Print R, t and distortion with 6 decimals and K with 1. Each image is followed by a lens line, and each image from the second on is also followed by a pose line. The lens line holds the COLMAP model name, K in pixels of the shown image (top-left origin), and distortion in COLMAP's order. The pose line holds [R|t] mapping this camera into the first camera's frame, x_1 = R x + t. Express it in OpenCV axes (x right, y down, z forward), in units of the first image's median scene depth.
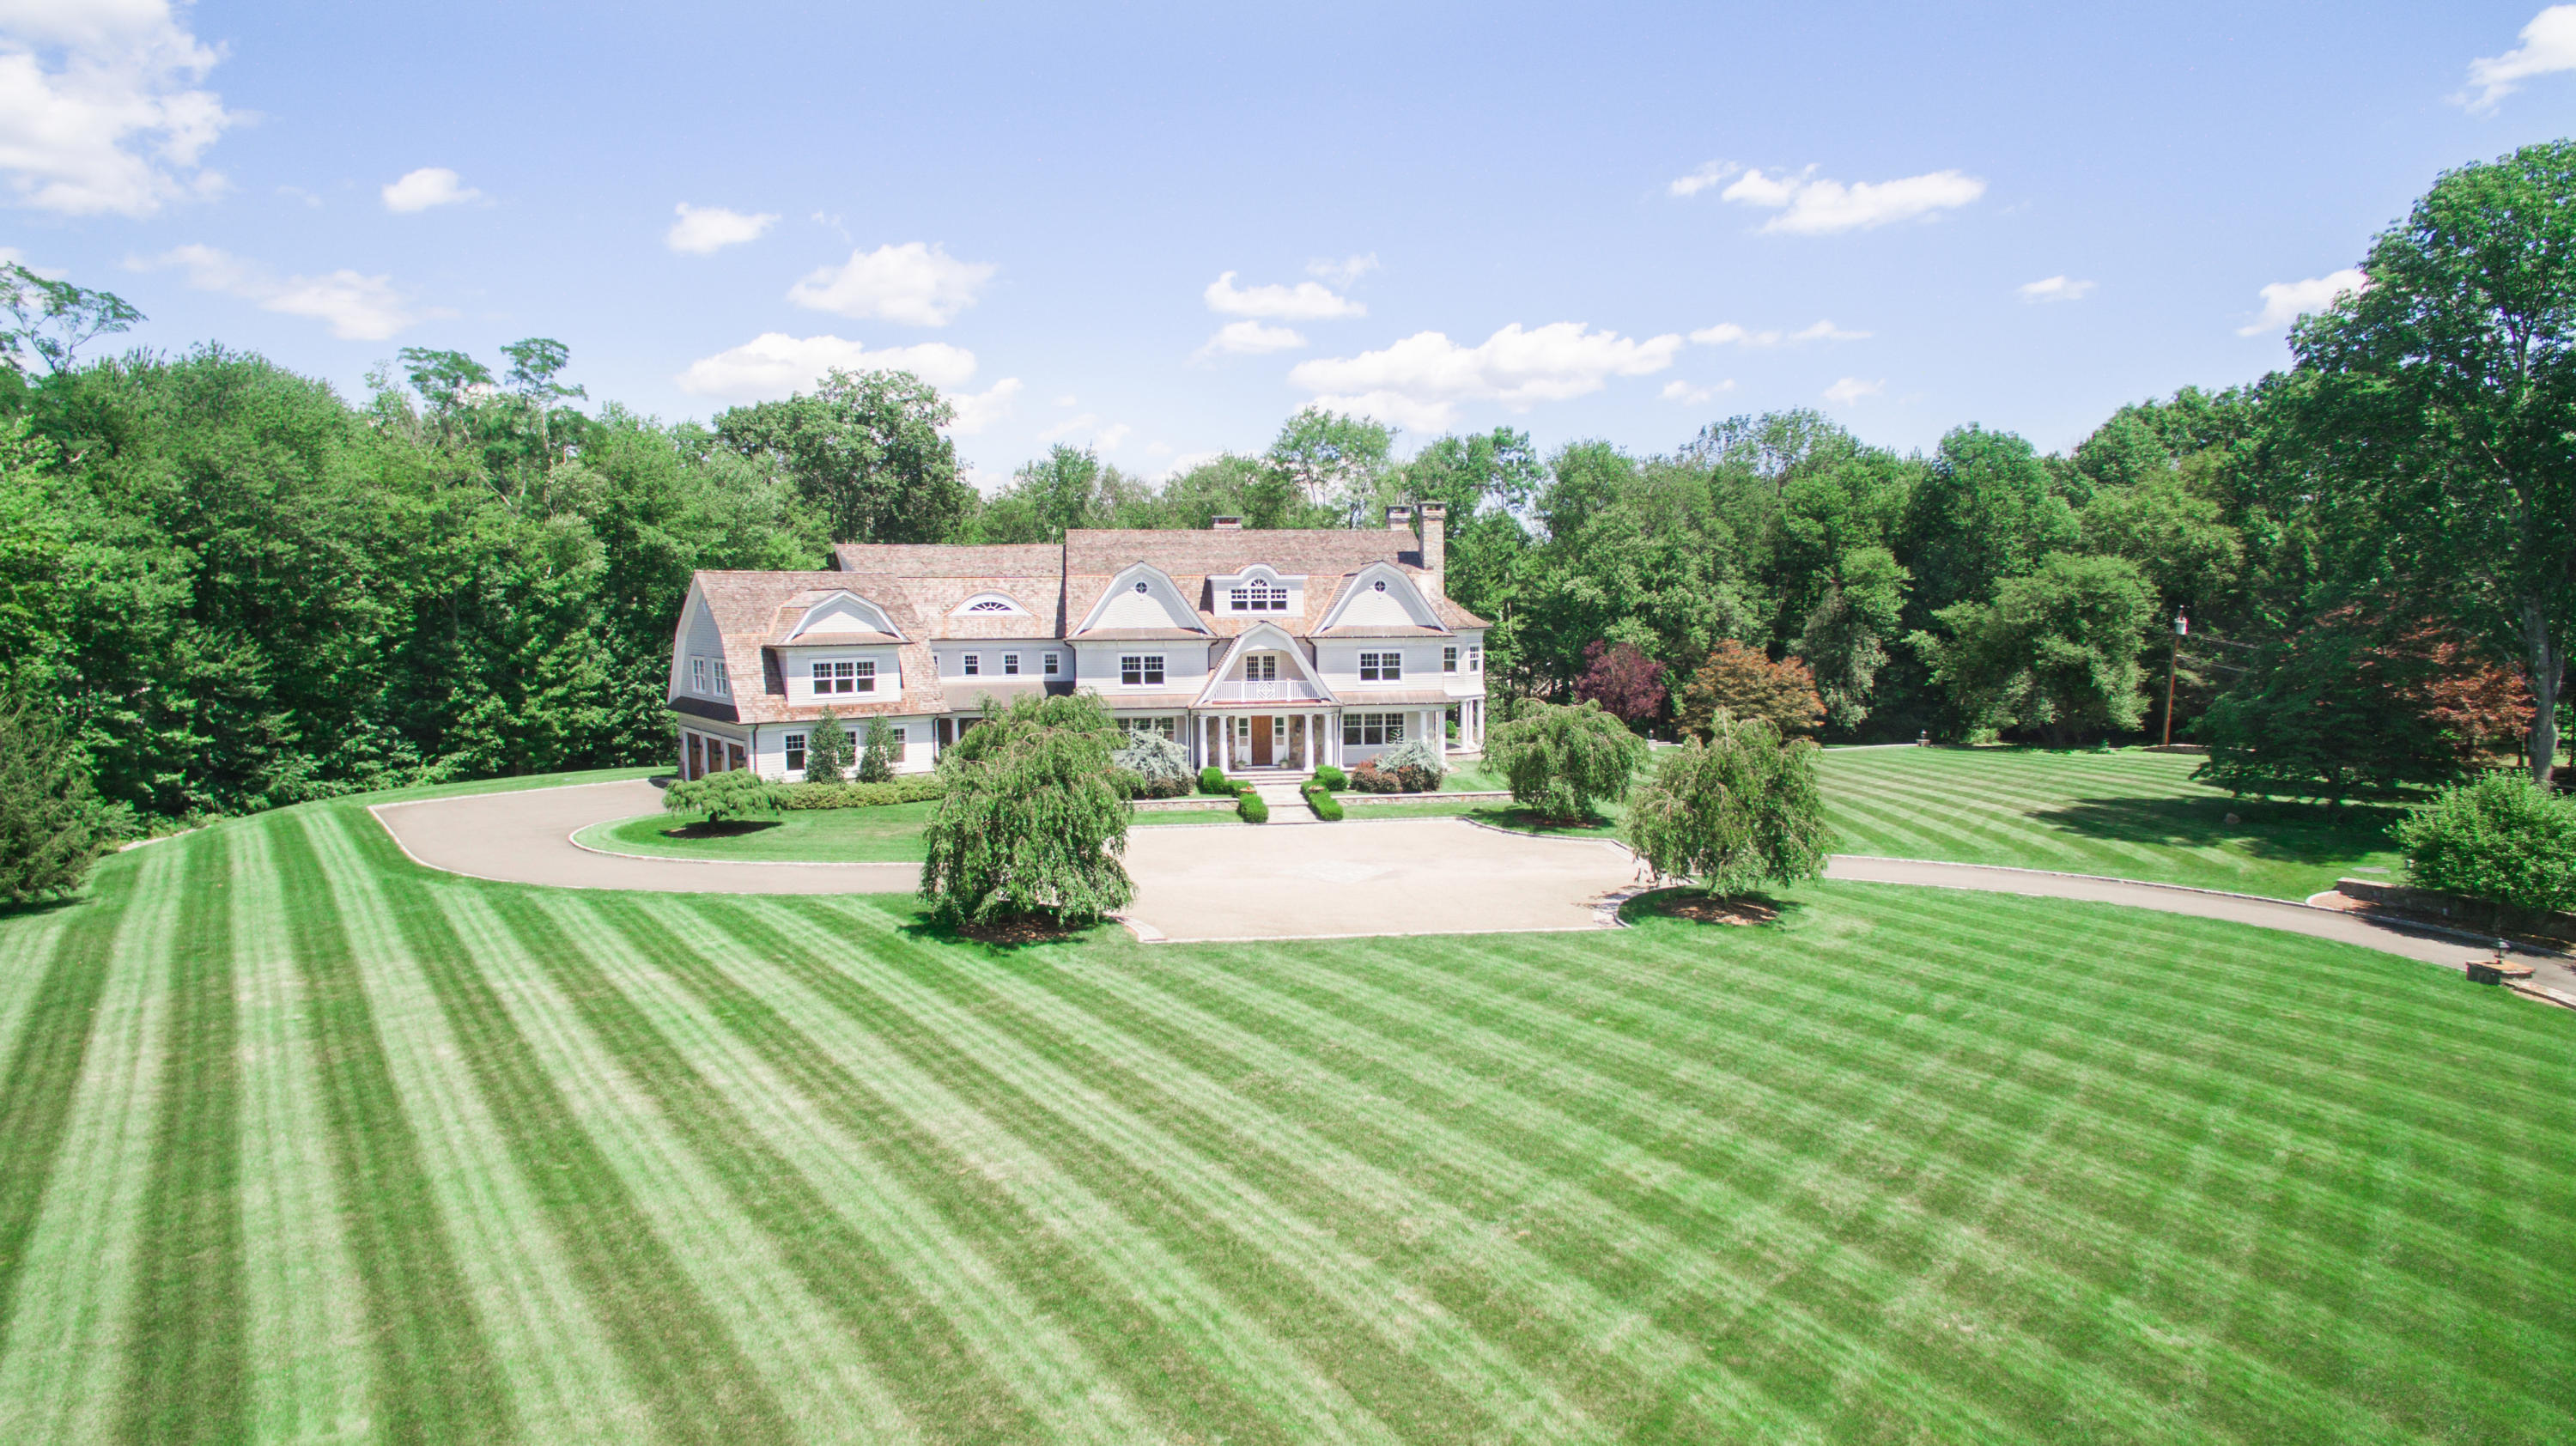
lens RADIAL K [[1480.3, 0, 1288.0], [0, 1480.3, 723.0], [0, 0, 1]] dist [0.011303, -0.000461]
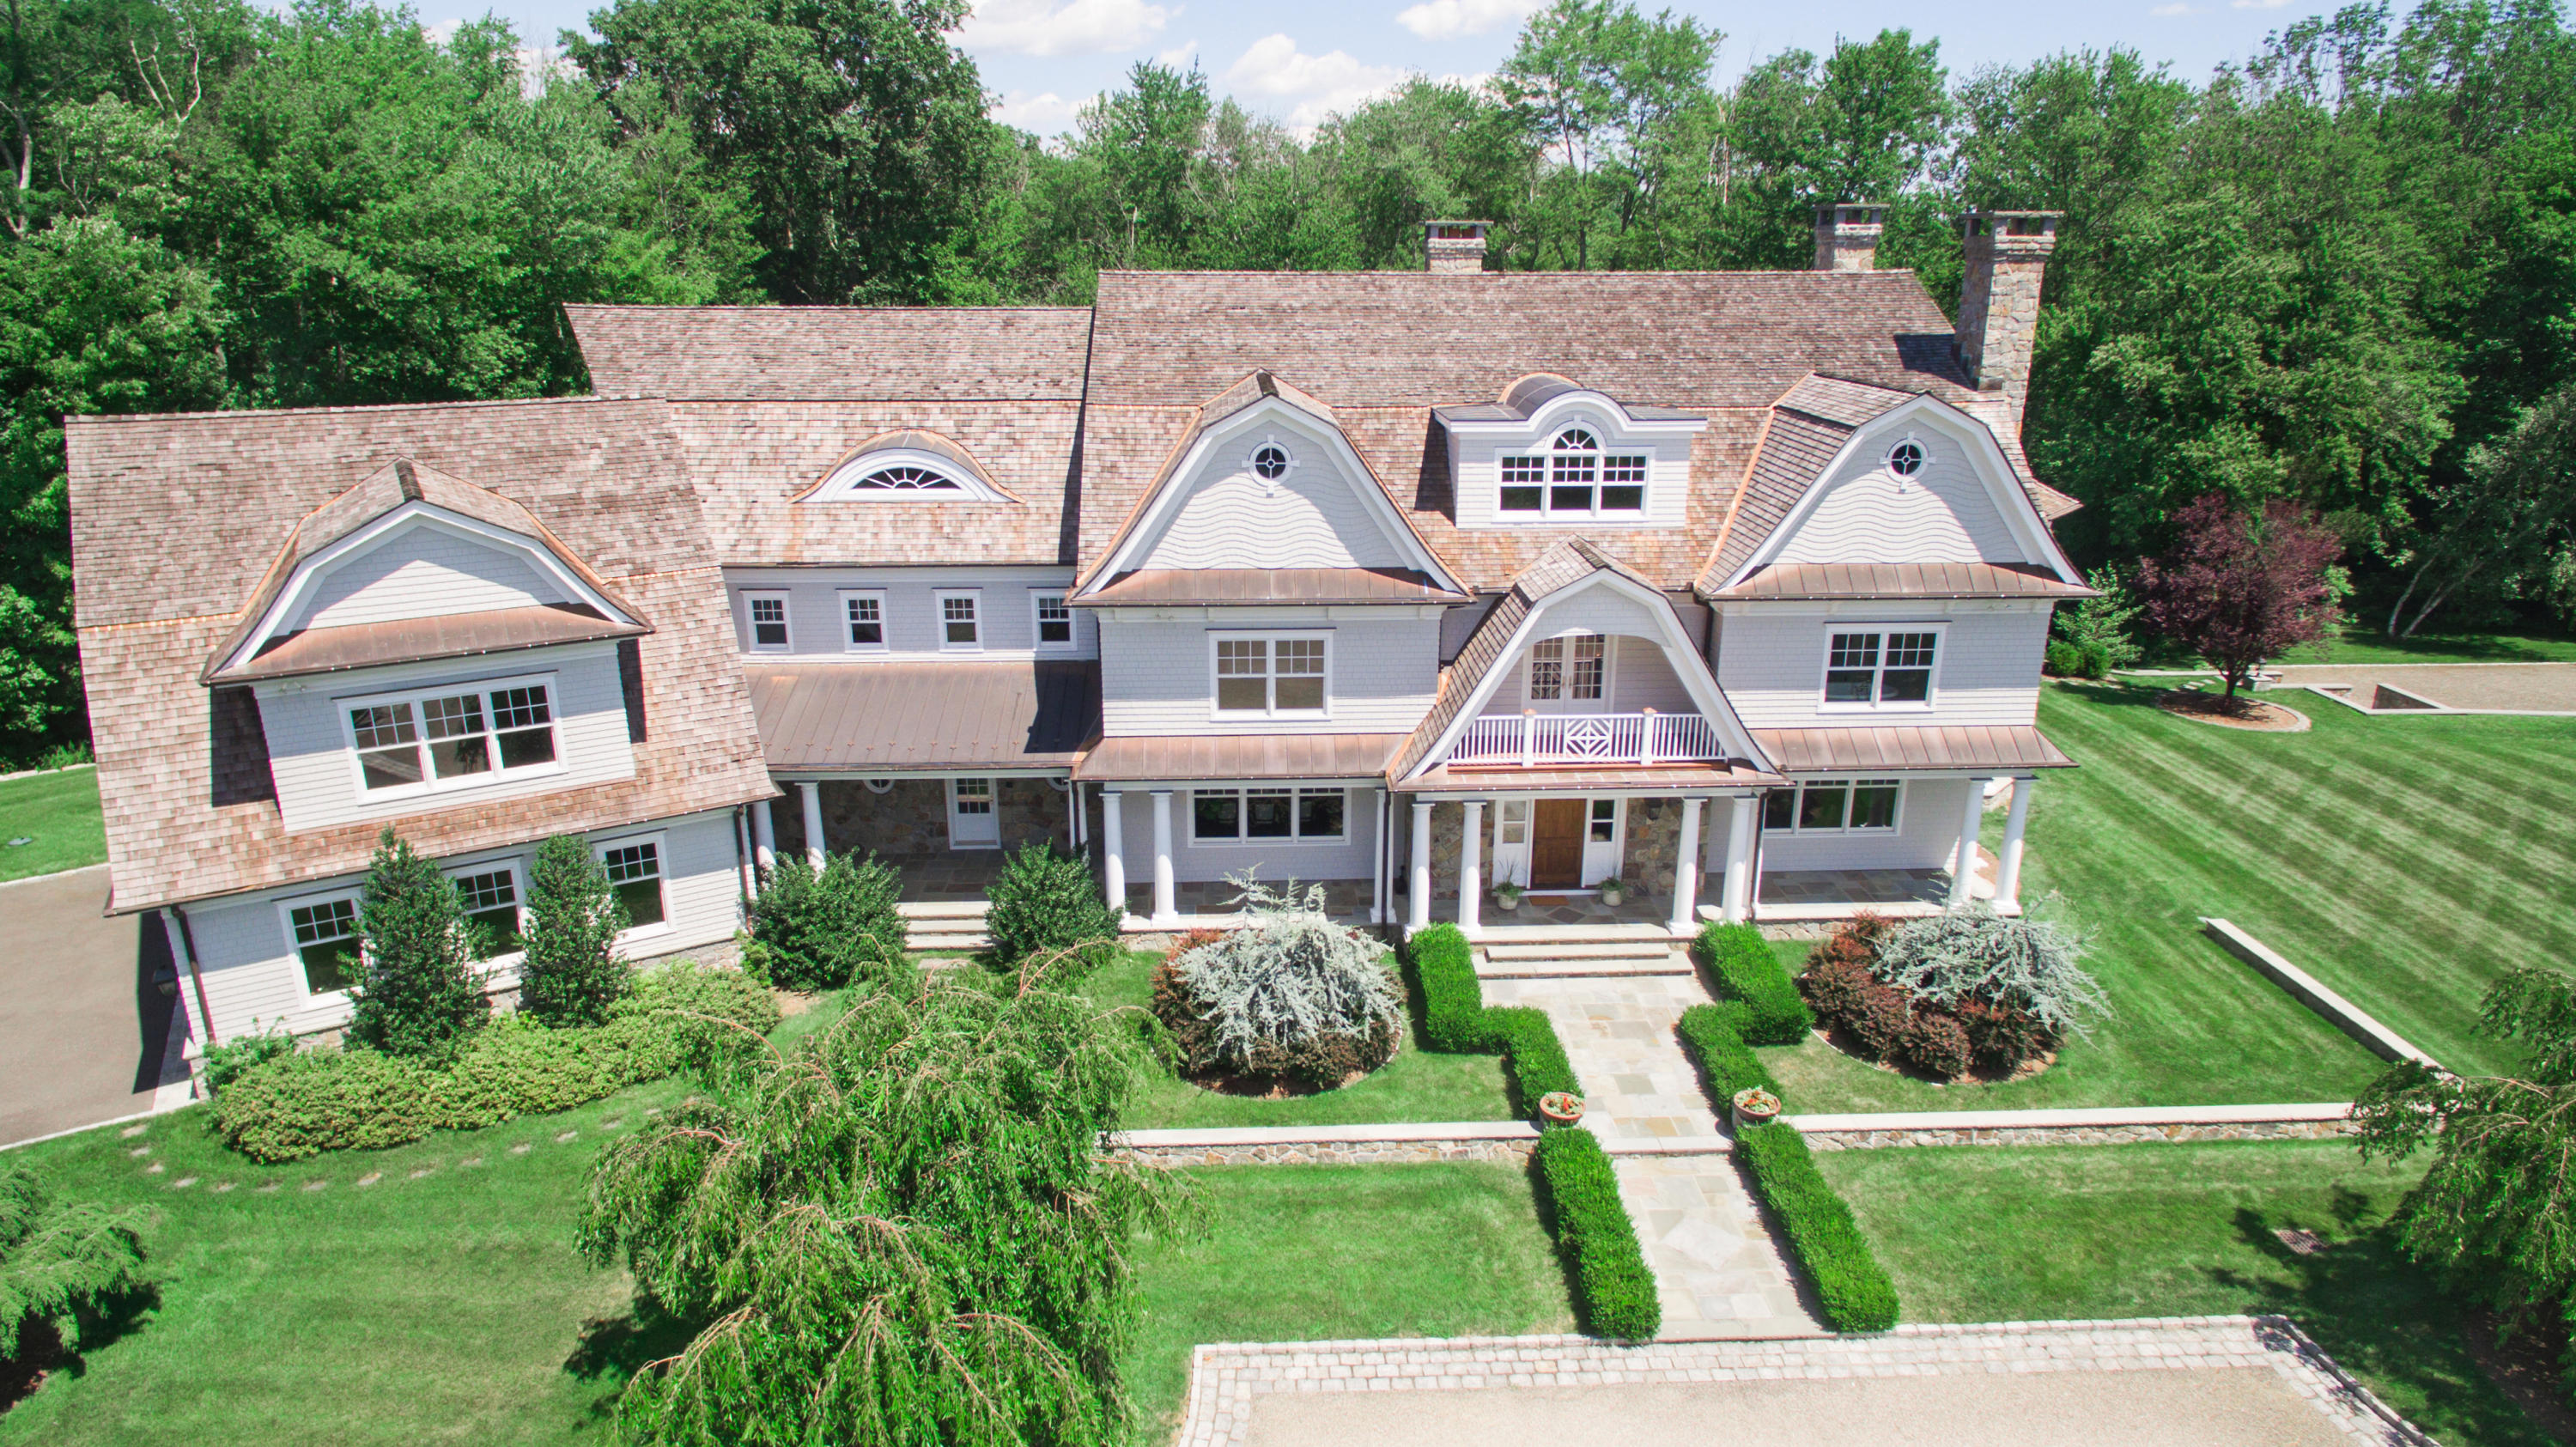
lens RADIAL K [[1480.4, 0, 1288.0], [0, 1480.4, 723.5], [0, 0, 1]] dist [0.011303, -0.000461]
pose [[0.995743, 0.036044, -0.084830, -0.058028], [-0.015810, 0.973517, 0.228067, -0.108700], [0.090804, -0.225755, 0.969943, 0.598273]]
